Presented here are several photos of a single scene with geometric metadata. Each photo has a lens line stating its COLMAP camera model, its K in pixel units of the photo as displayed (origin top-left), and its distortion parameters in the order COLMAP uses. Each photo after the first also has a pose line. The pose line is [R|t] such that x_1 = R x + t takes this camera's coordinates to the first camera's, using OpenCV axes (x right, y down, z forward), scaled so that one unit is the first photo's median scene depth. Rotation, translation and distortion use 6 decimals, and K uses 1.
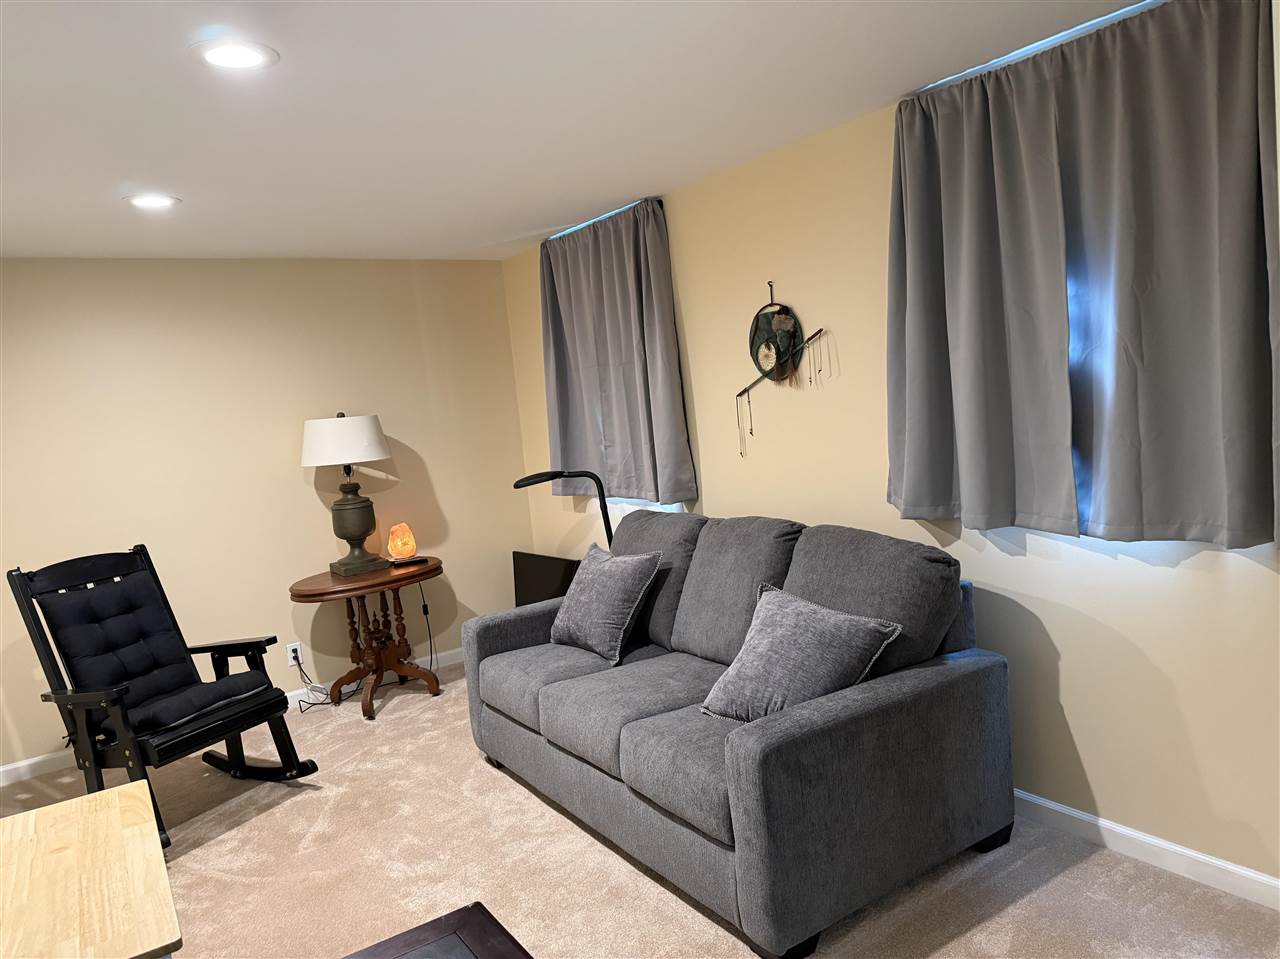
lens RADIAL K [[893.0, 0, 640.0], [0, 893.0, 479.5], [0, 0, 1]] dist [0.096719, -0.127562]
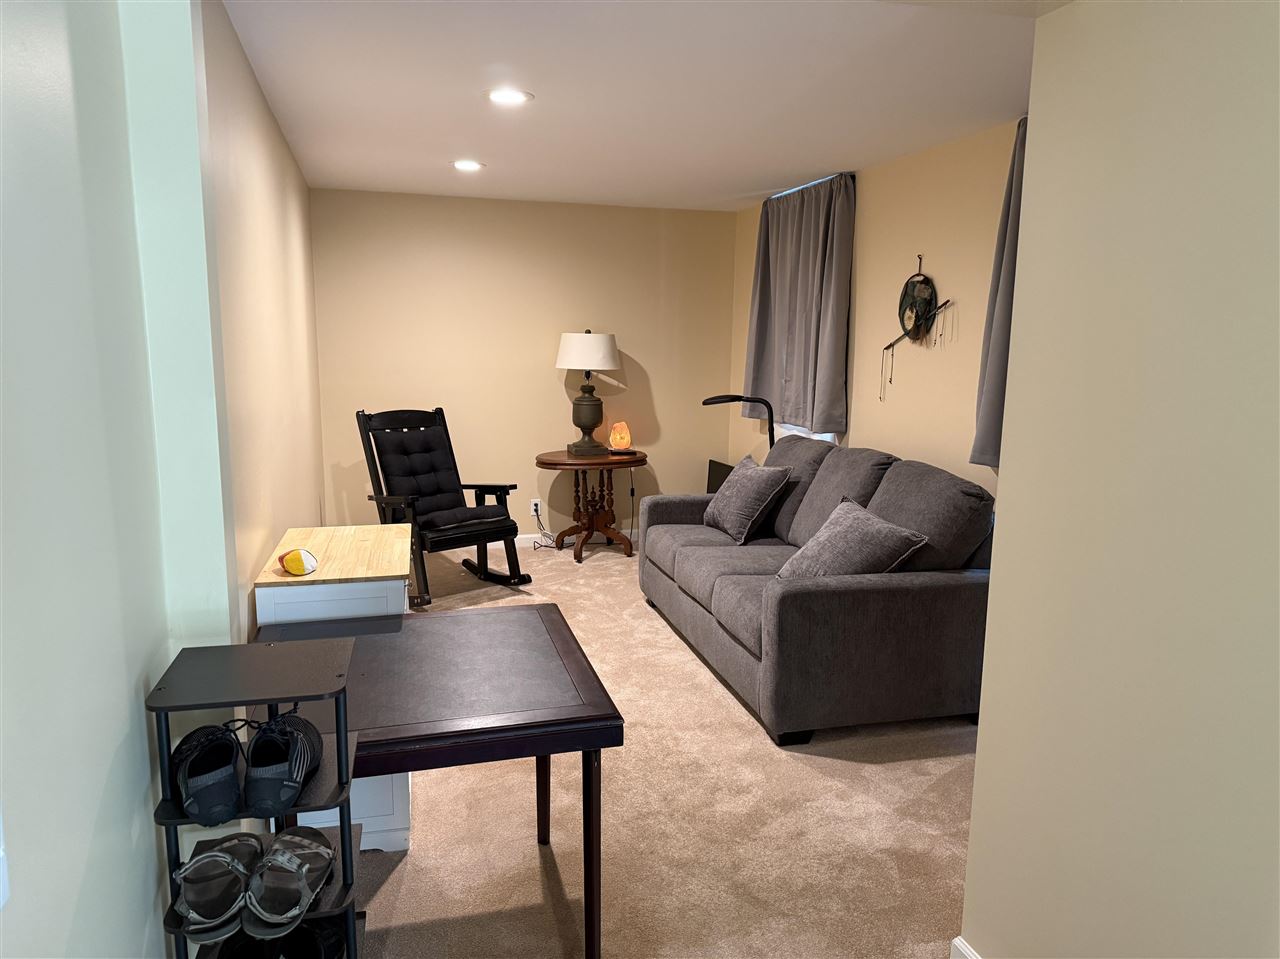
lens RADIAL K [[883.1, 0, 640.0], [0, 883.1, 479.5], [0, 0, 1]] dist [0.216462, -0.121788]
pose [[0.943570, 0.156155, -0.292048, 0.182120], [-0.132719, 0.986243, 0.098538, 0.003009], [0.303418, -0.054217, 0.951314, -0.257043]]
